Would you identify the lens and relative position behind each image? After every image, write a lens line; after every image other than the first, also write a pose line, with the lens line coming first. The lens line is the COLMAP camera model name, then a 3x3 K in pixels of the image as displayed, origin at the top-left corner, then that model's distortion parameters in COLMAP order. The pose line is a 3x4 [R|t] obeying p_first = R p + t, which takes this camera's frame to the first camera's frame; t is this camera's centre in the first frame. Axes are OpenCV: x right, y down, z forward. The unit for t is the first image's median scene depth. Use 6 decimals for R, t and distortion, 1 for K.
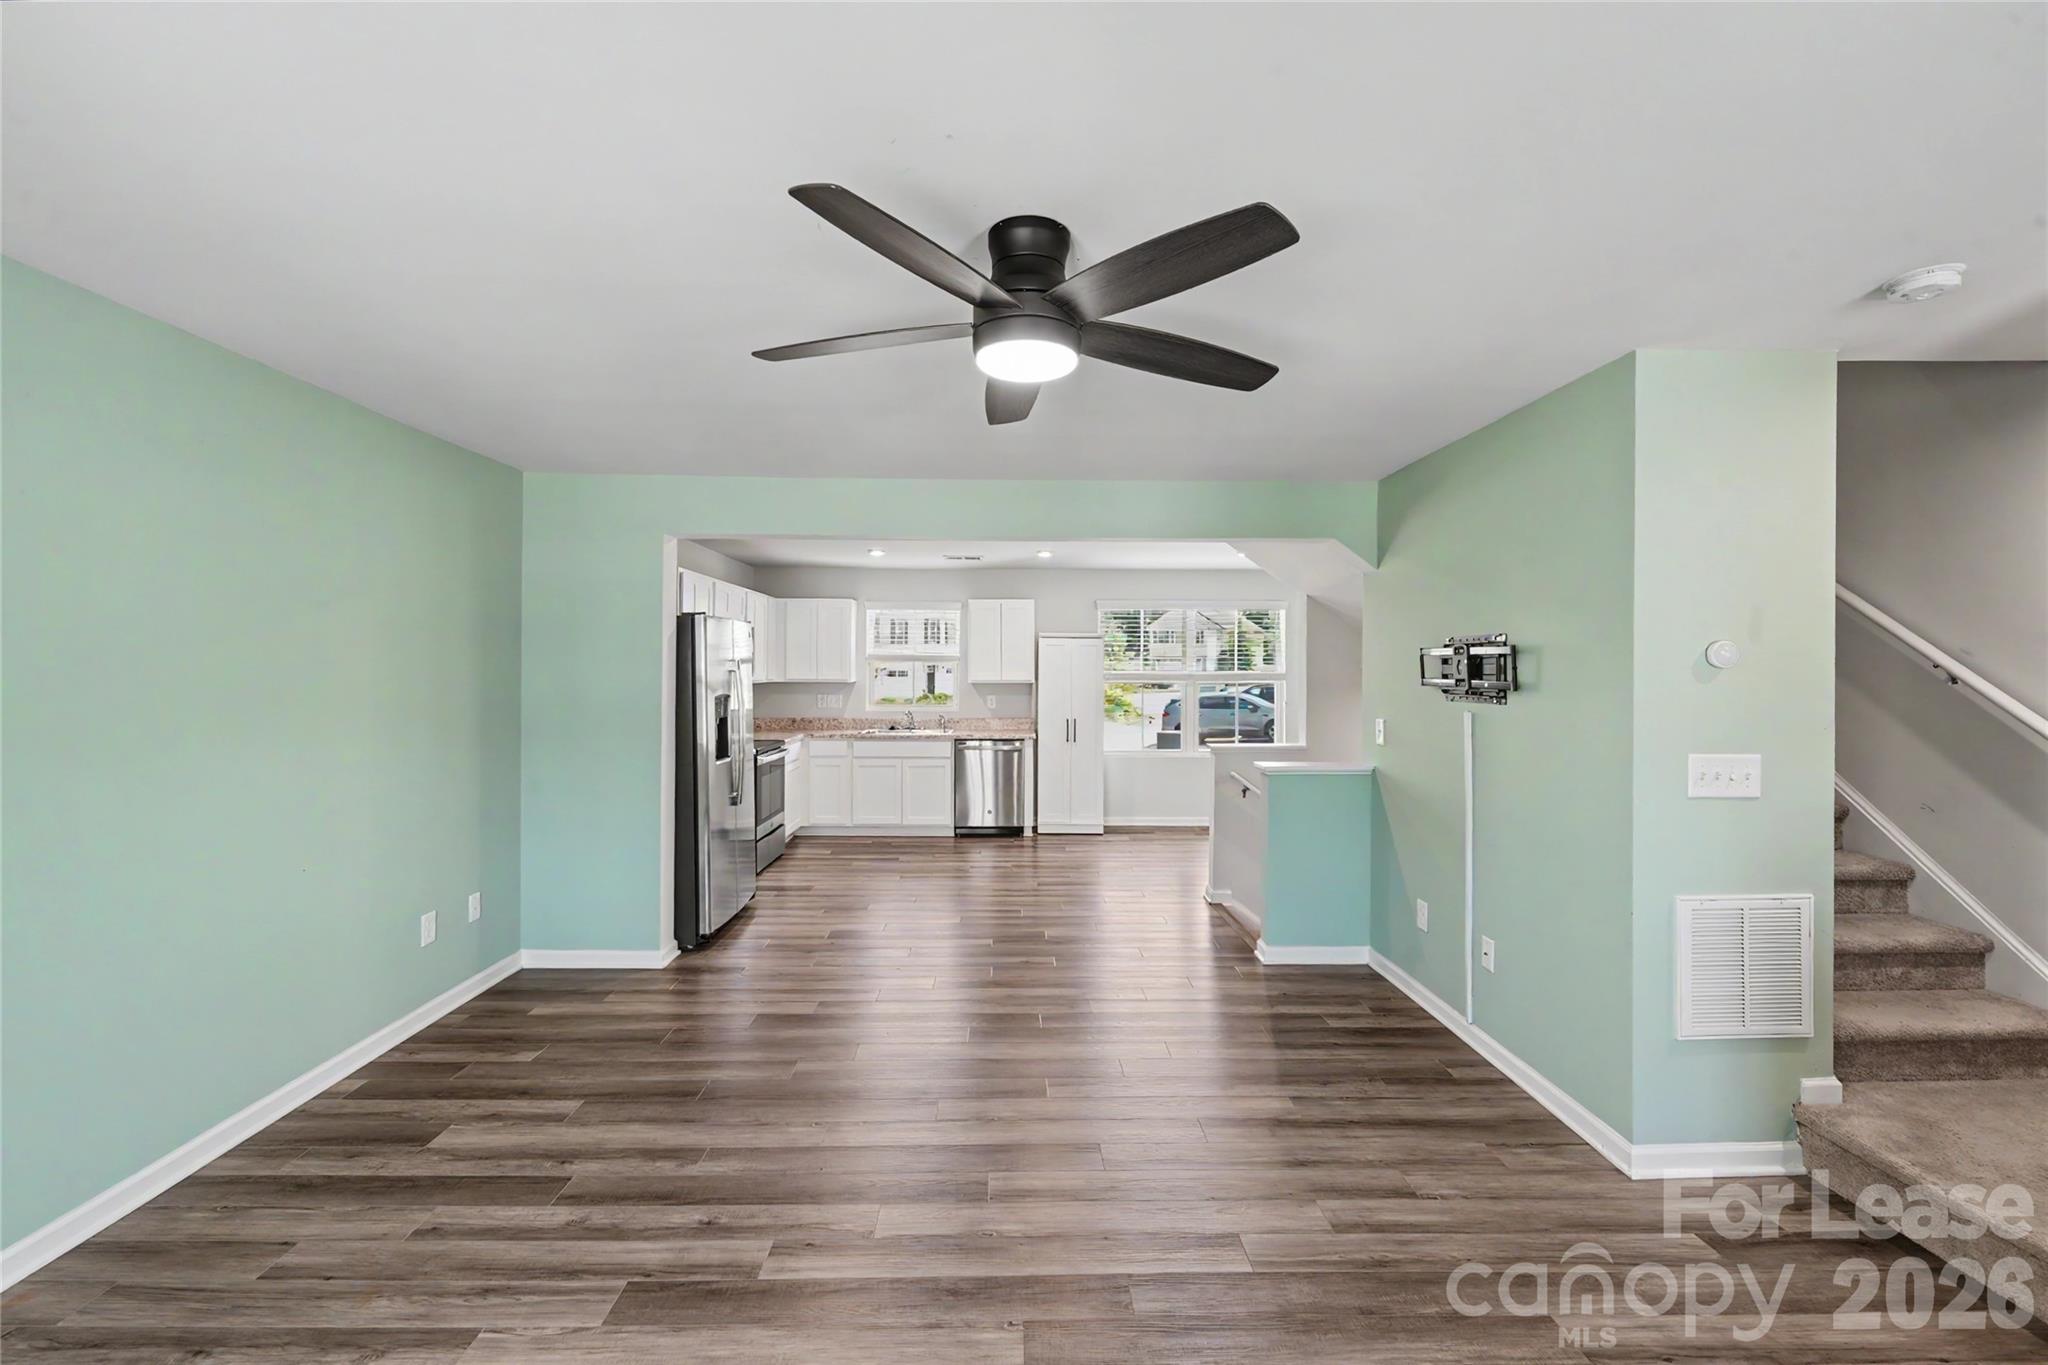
lens RADIAL K [[852.3, 0, 1015.6], [0, 852.3, 668.2], [0, 0, 1]] dist [0.001360, -0.000120]
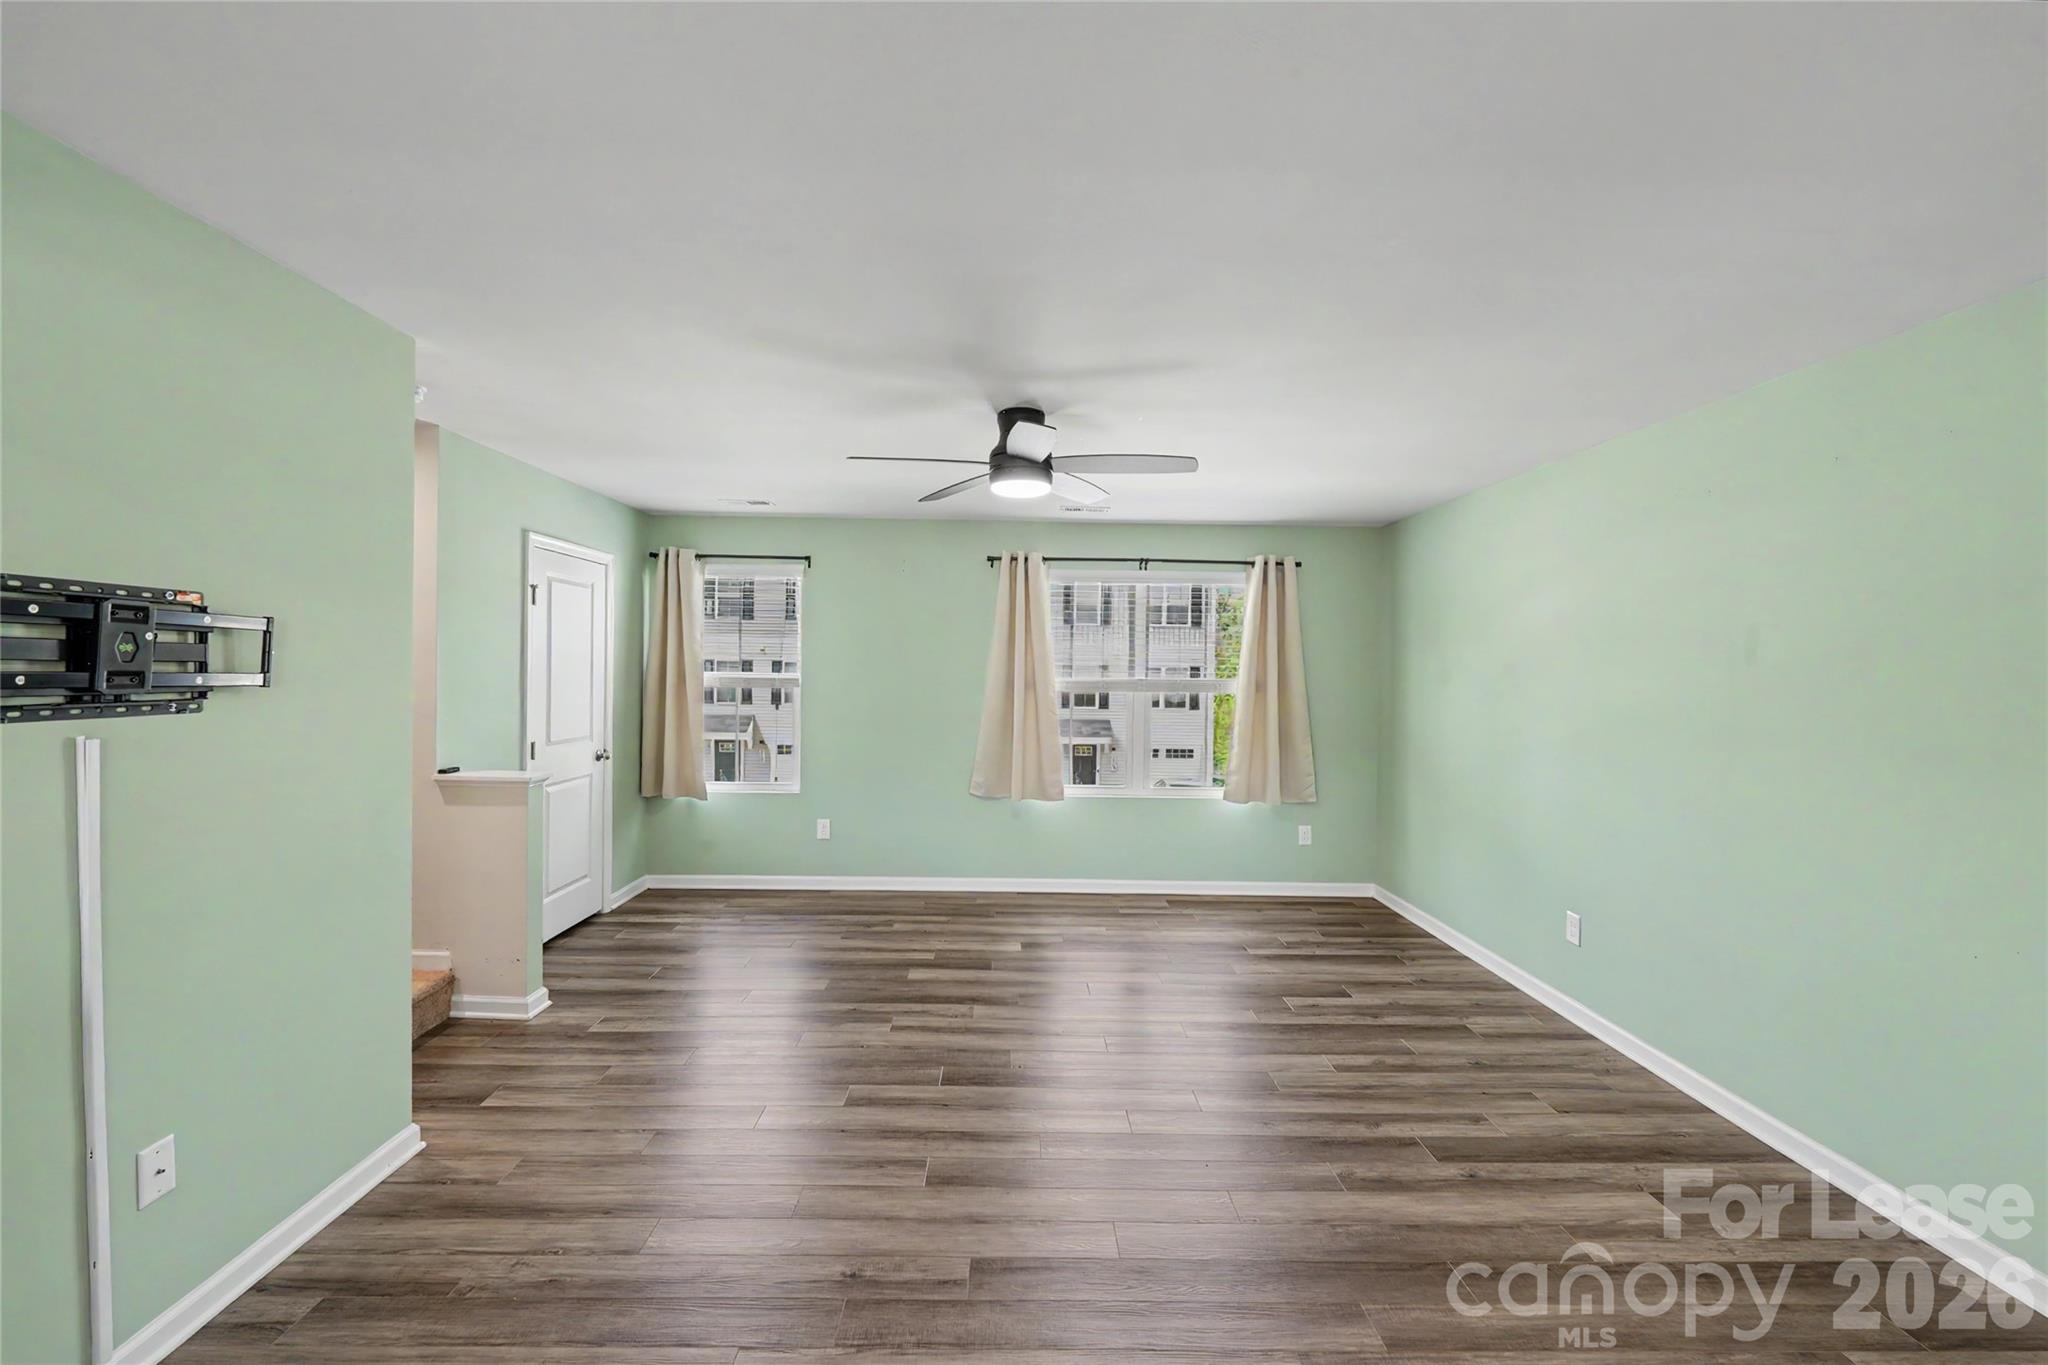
lens RADIAL K [[852.3, 0, 1015.6], [0, 852.3, 668.2], [0, 0, 1]] dist [0.001360, -0.000120]
pose [[-0.999822, -0.018873, 0.000855, 0.005710], [-0.018875, 0.999819, -0.002256, 0.001759], [-0.000812, -0.002272, -0.999997, 1.182861]]
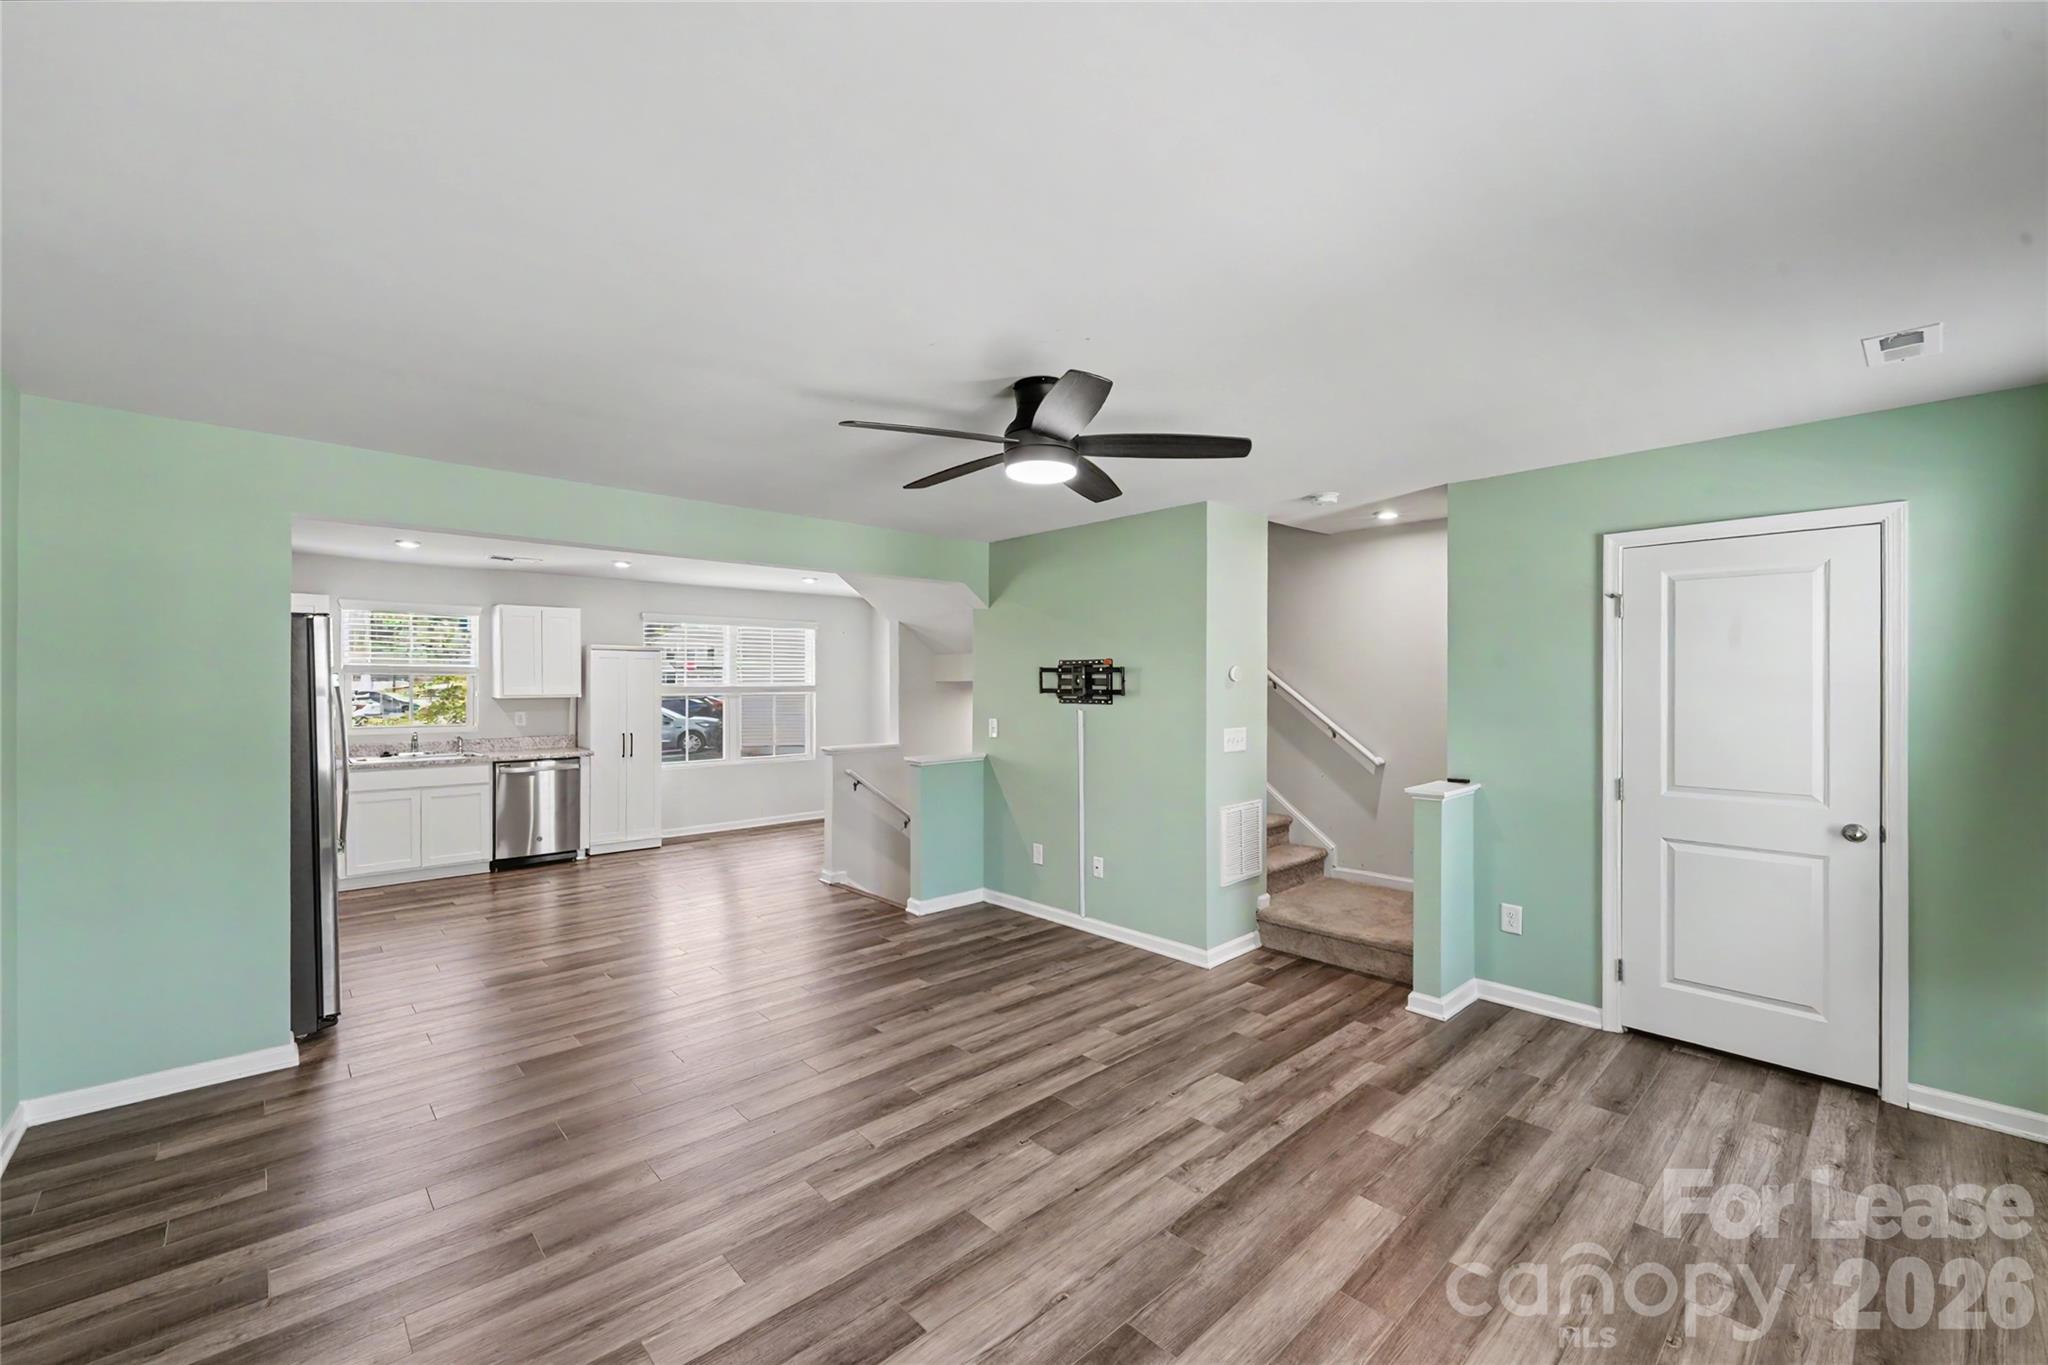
lens RADIAL K [[831.8, 0, 1016.2], [0, 831.8, 683.2], [0, 0, 1]] dist [0.000008, -0.000400]
pose [[0.745554, -0.003846, 0.666434, -0.421506], [0.001332, 0.999990, 0.004281, -0.002383], [-0.666444, -0.002304, 0.745552, -0.013115]]
